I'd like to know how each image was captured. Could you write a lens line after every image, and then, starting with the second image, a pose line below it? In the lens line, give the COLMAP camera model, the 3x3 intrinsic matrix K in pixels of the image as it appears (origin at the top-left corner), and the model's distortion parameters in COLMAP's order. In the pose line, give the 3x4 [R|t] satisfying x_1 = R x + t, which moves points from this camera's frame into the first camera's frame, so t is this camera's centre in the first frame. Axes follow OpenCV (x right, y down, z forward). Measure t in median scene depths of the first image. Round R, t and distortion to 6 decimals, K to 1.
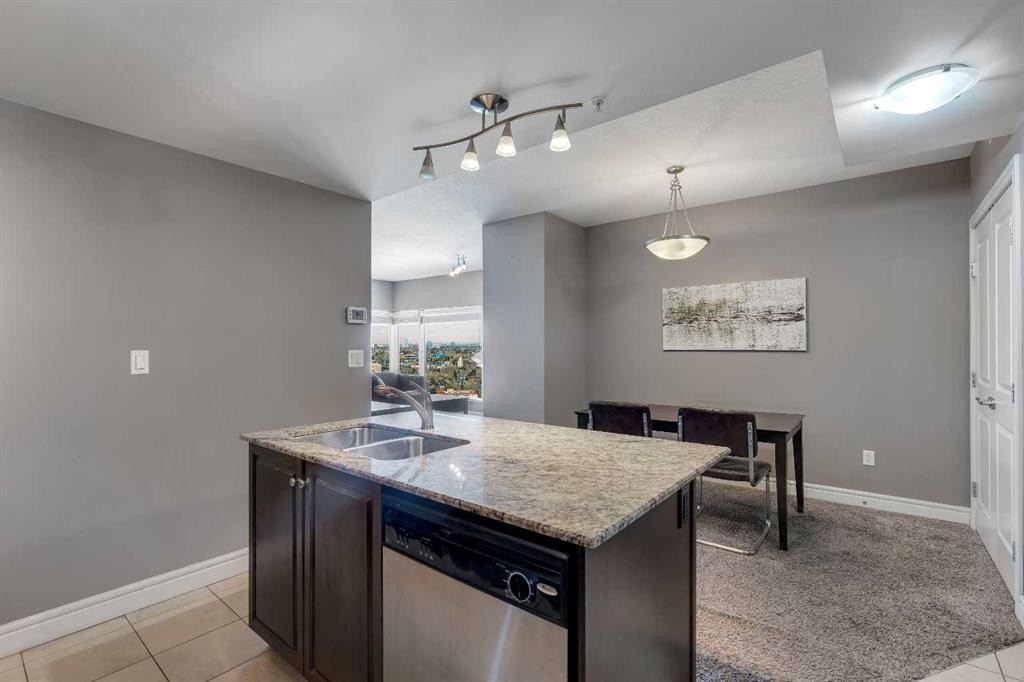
lens RADIAL K [[456.5, 0, 512.1], [0, 456.5, 341.9], [0, 0, 1]] dist [-0.008973, 0.001925]
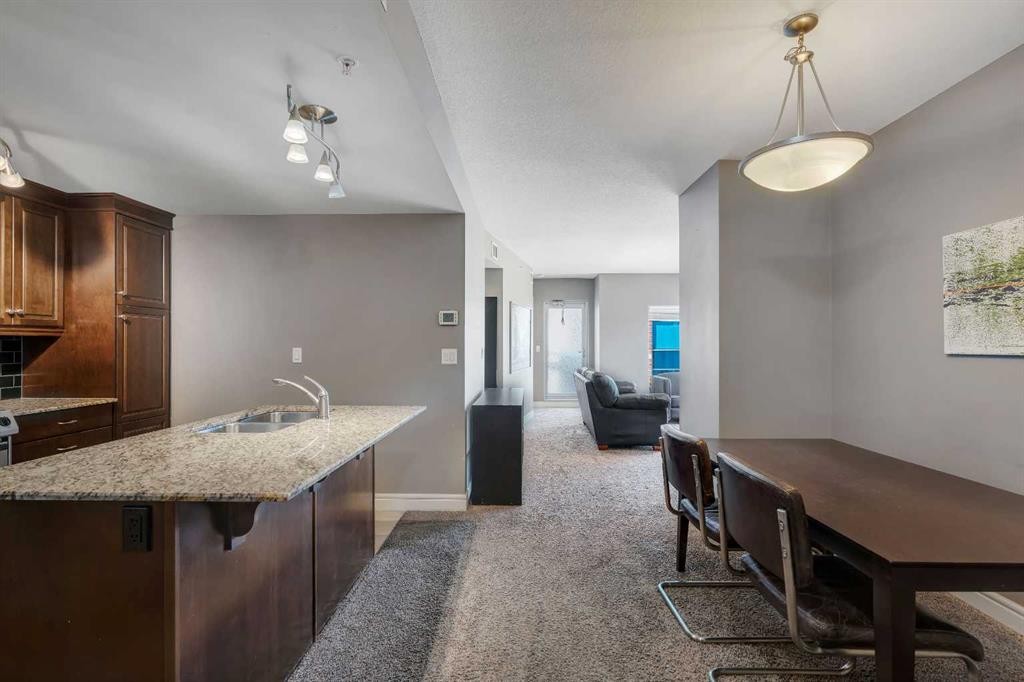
lens RADIAL K [[456.5, 0, 519.3], [0, 456.5, 345.4], [0, 0, 1]] dist [-0.008973, 0.001925]
pose [[0.621029, 0.001623, -0.783786, 0.504583], [0.006128, 0.999957, 0.006926, 0.002045], [0.783764, -0.009105, 0.620992, 0.342022]]
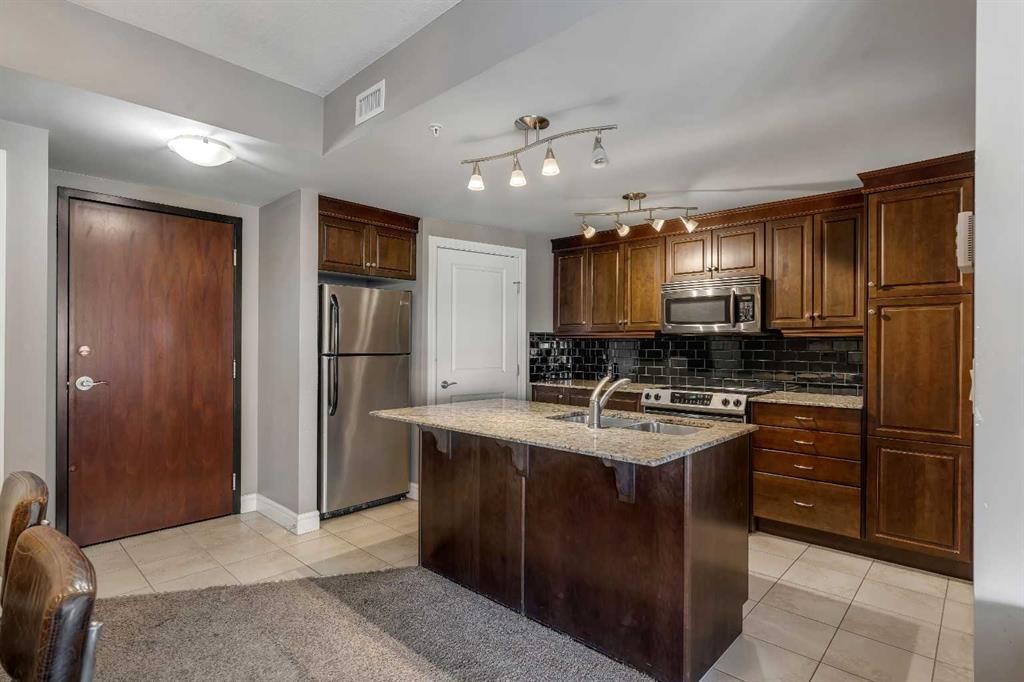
lens RADIAL K [[512.1, 0, 515.0], [0, 512.1, 344.5], [0, 0, 1]] dist [-0.001726, 0.001041]
pose [[-0.997907, -0.003078, 0.064598, -0.044326], [-0.003658, 0.999954, -0.008863, 0.010698], [-0.064567, -0.009081, -0.997872, 1.068116]]
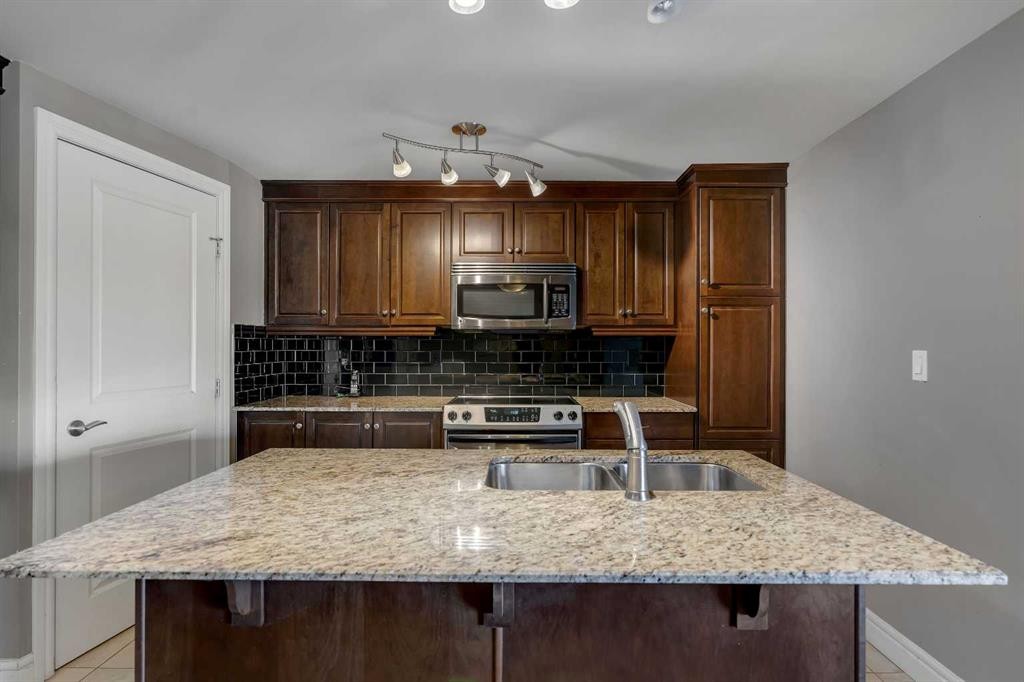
lens RADIAL K [[530.4, 0, 510.9], [0, 530.4, 343.6], [0, 0, 1]] dist [-0.005363, 0.002363]
pose [[-0.780152, -0.003073, -0.625582, 0.161592], [0.003753, 0.999947, -0.009592, 0.007458], [0.625578, -0.009832, -0.780100, 0.701001]]
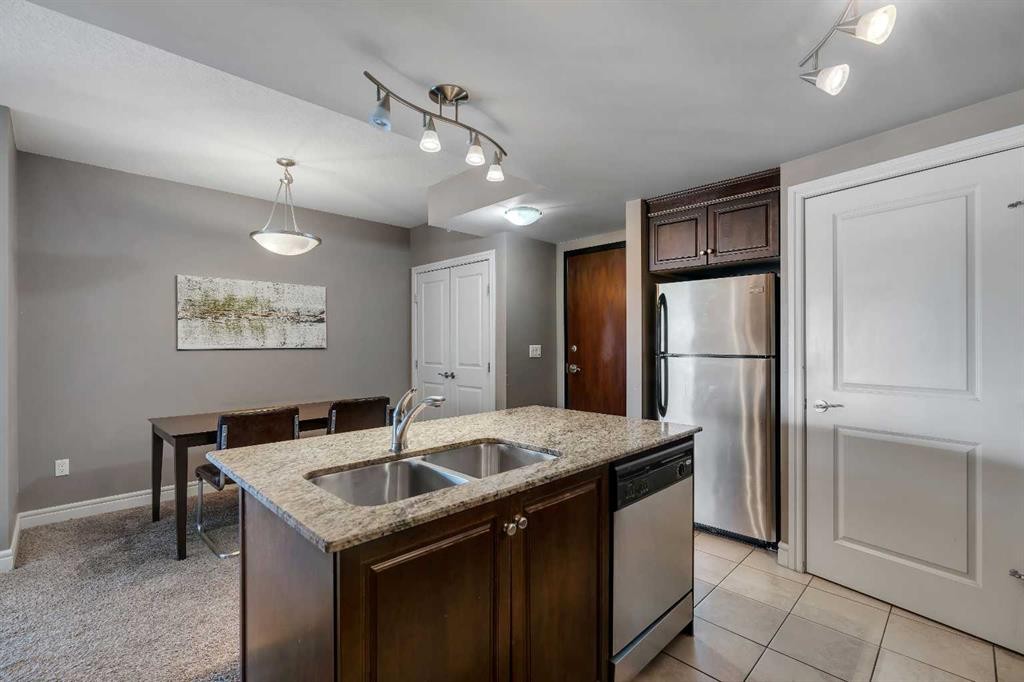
lens RADIAL K [[456.5, 0, 509.9], [0, 456.5, 343.0], [0, 0, 1]] dist [-0.008973, 0.001925]
pose [[0.115956, 0.001080, 0.993254, -0.479807], [-0.006650, 0.999978, -0.000311, 0.003553], [-0.993232, -0.006570, 0.115961, 0.360390]]
